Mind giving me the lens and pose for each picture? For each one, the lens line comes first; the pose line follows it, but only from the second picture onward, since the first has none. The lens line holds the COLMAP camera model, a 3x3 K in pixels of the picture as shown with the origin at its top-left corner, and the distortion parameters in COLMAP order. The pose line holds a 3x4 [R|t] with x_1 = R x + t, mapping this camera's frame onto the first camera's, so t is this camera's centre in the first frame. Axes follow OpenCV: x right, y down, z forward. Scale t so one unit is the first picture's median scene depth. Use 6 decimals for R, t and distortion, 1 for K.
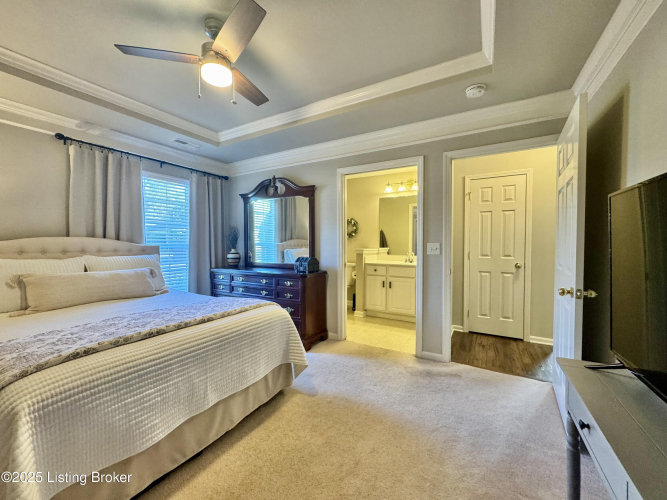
lens RADIAL K [[265.9, 0, 331.6], [0, 265.9, 247.5], [0, 0, 1]] dist [-0.004108, 0.001320]
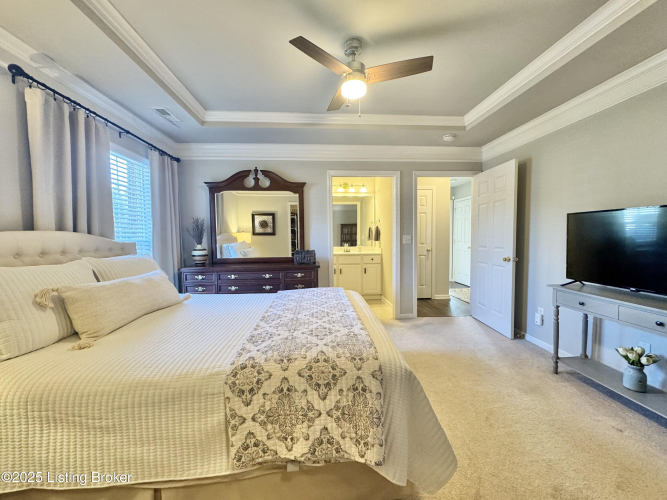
lens RADIAL K [[265.9, 0, 334.2], [0, 265.9, 247.2], [0, 0, 1]] dist [-0.004108, 0.001320]
pose [[0.832943, -0.033203, 0.552361, -0.574619], [0.021113, 0.999378, 0.028237, -0.000940], [-0.552955, -0.011858, 0.833127, 0.040099]]
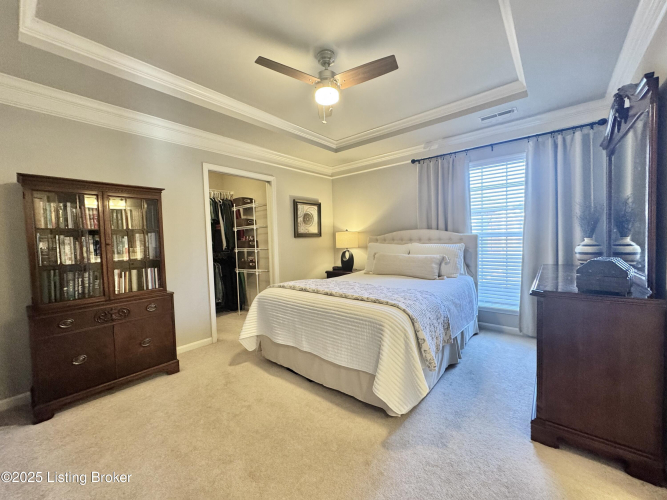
lens RADIAL K [[265.9, 0, 340.0], [0, 265.9, 250.5], [0, 0, 1]] dist [-0.004108, 0.001320]
pose [[-0.152831, 0.051508, -0.986909, 0.394219], [0.008374, 0.998672, 0.050825, -0.002230], [0.988217, -0.000497, -0.153060, 0.624681]]
